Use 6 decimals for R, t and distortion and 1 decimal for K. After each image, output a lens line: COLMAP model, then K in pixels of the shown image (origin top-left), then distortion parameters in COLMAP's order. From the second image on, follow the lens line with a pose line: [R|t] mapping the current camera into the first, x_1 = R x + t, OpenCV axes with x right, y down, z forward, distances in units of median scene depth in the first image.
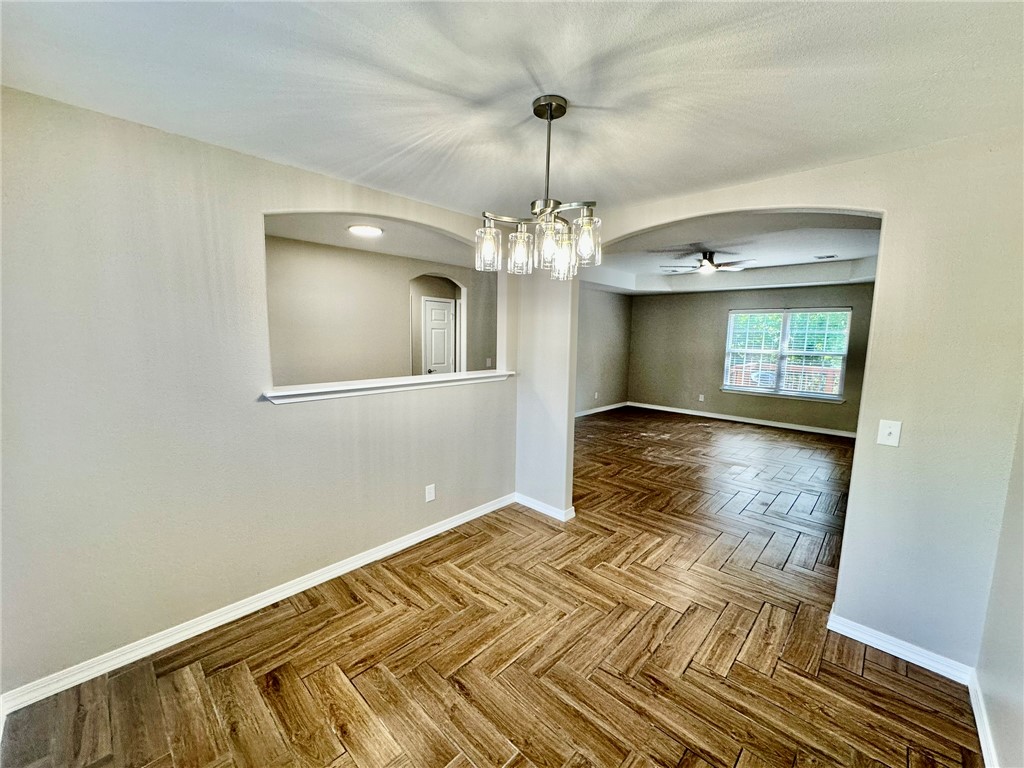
lens RADIAL K [[407.5, 0, 512.6], [0, 407.5, 384.8], [0, 0, 1]] dist [-0.005806, 0.000367]
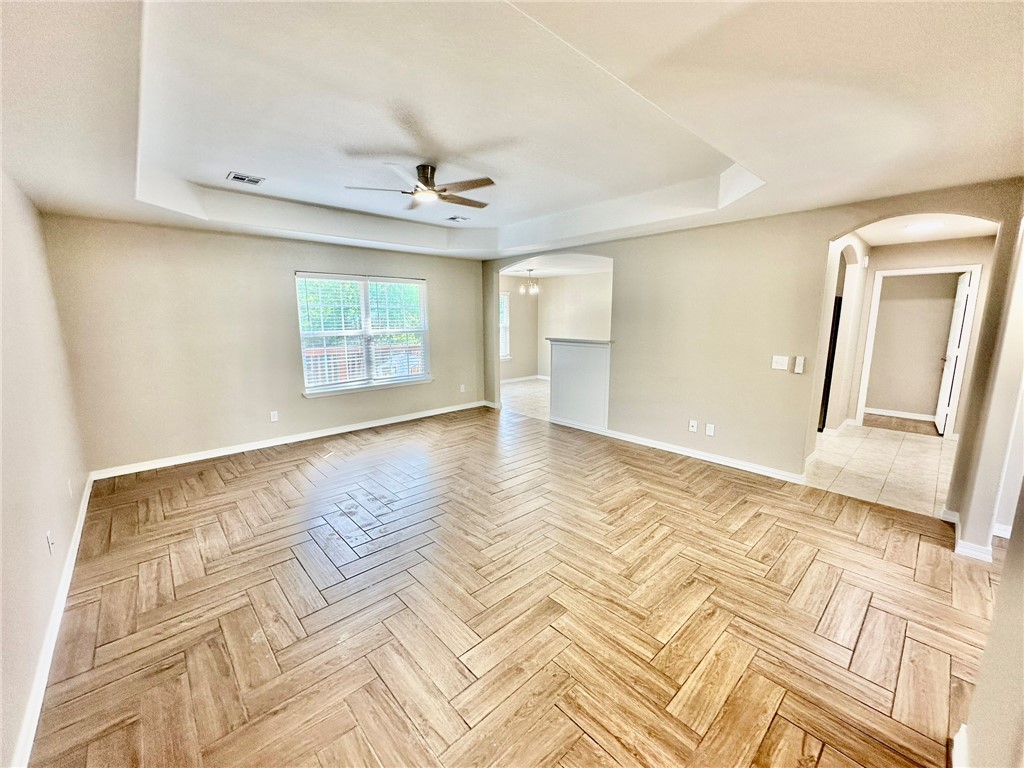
lens RADIAL K [[407.5, 0, 512.6], [0, 407.5, 383.4], [0, 0, 1]] dist [-0.005806, 0.000367]
pose [[0.060985, -0.181408, 0.981515, -0.304026], [0.126056, 0.976872, 0.172718, -0.235868], [-0.990147, 0.113193, 0.082442, 1.878964]]
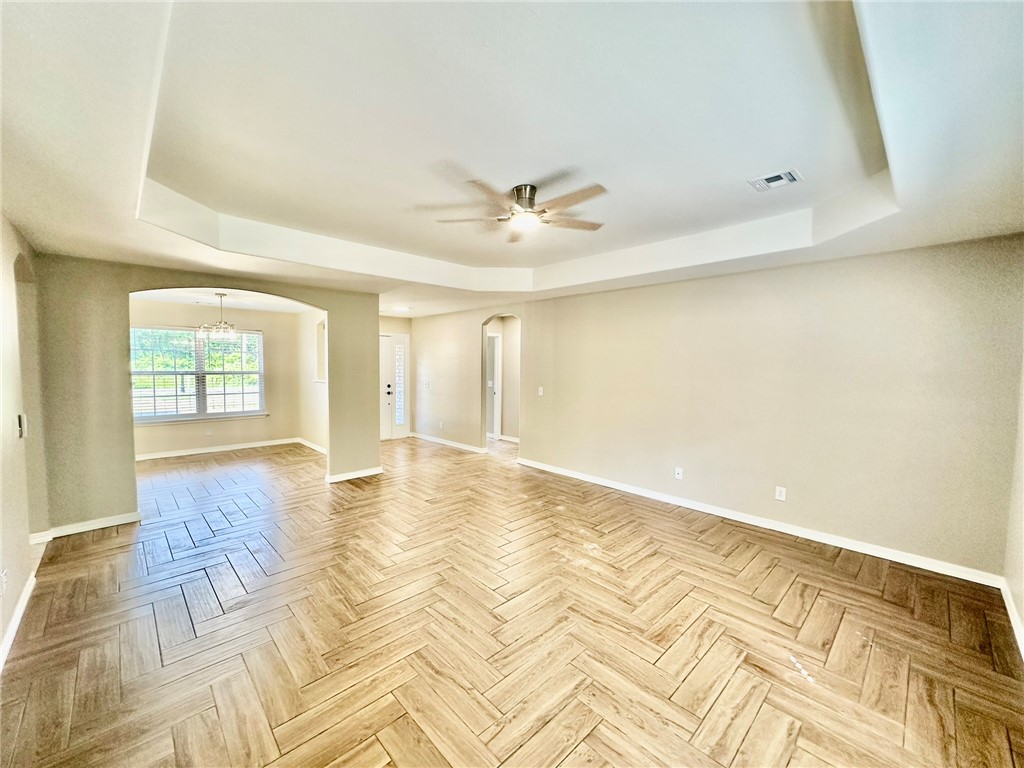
lens RADIAL K [[407.5, 0, 511.6], [0, 407.5, 382.6], [0, 0, 1]] dist [-0.005806, 0.000367]
pose [[-0.040200, 0.030273, -0.998733, 2.140558], [-0.131793, 0.990647, 0.035333, -0.235038], [0.990462, 0.133046, -0.035834, 2.247185]]
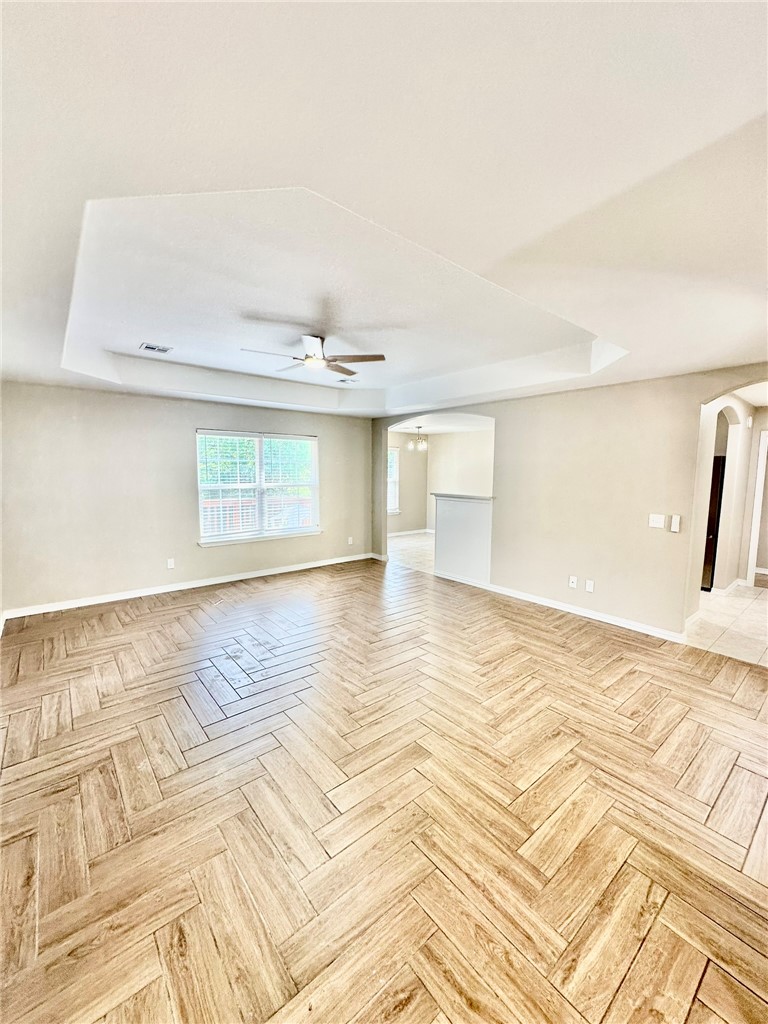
lens RADIAL K [[407.5, 0, 385.8], [0, 407.5, 511.5], [0, 0, 1]] dist [-0.005806, 0.000367]
pose [[0.114335, -0.119804, 0.986192, -0.370413], [0.117234, 0.987393, 0.106359, -0.242904], [-0.986501, 0.103455, 0.126938, 1.823087]]
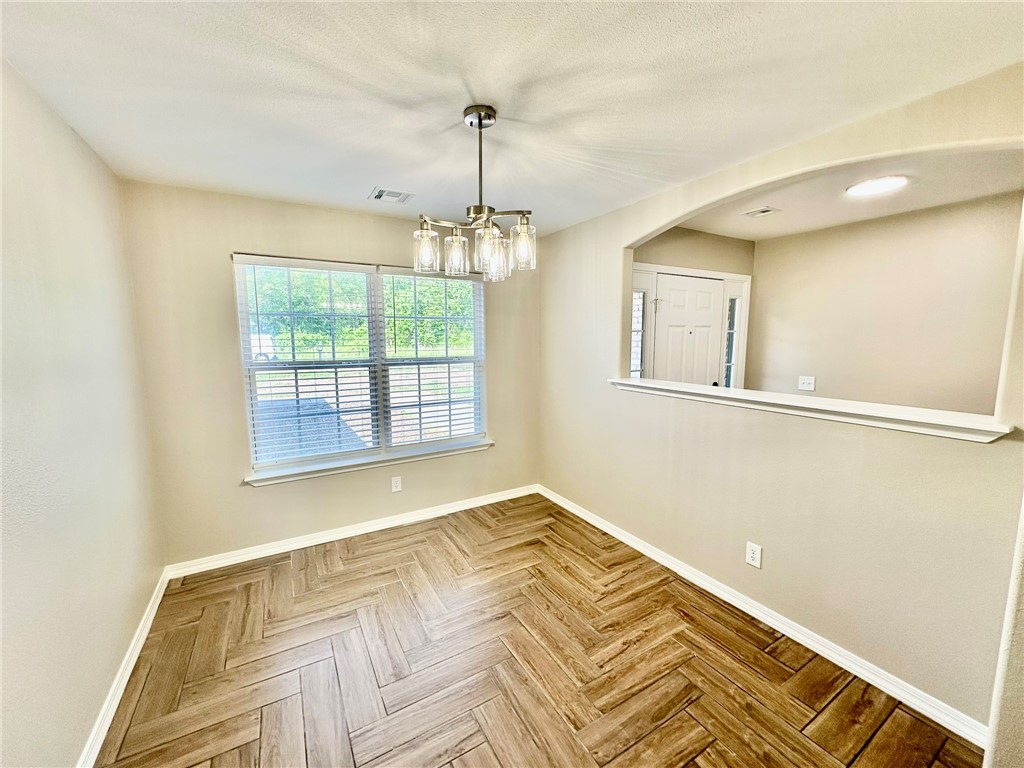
lens RADIAL K [[407.5, 0, 511.8], [0, 407.5, 383.5], [0, 0, 1]] dist [-0.005806, 0.000367]
pose [[-0.268472, 0.099982, -0.958085, 0.694448], [-0.121483, 0.983144, 0.136639, -0.095565], [0.955596, 0.153075, -0.251800, 0.877019]]
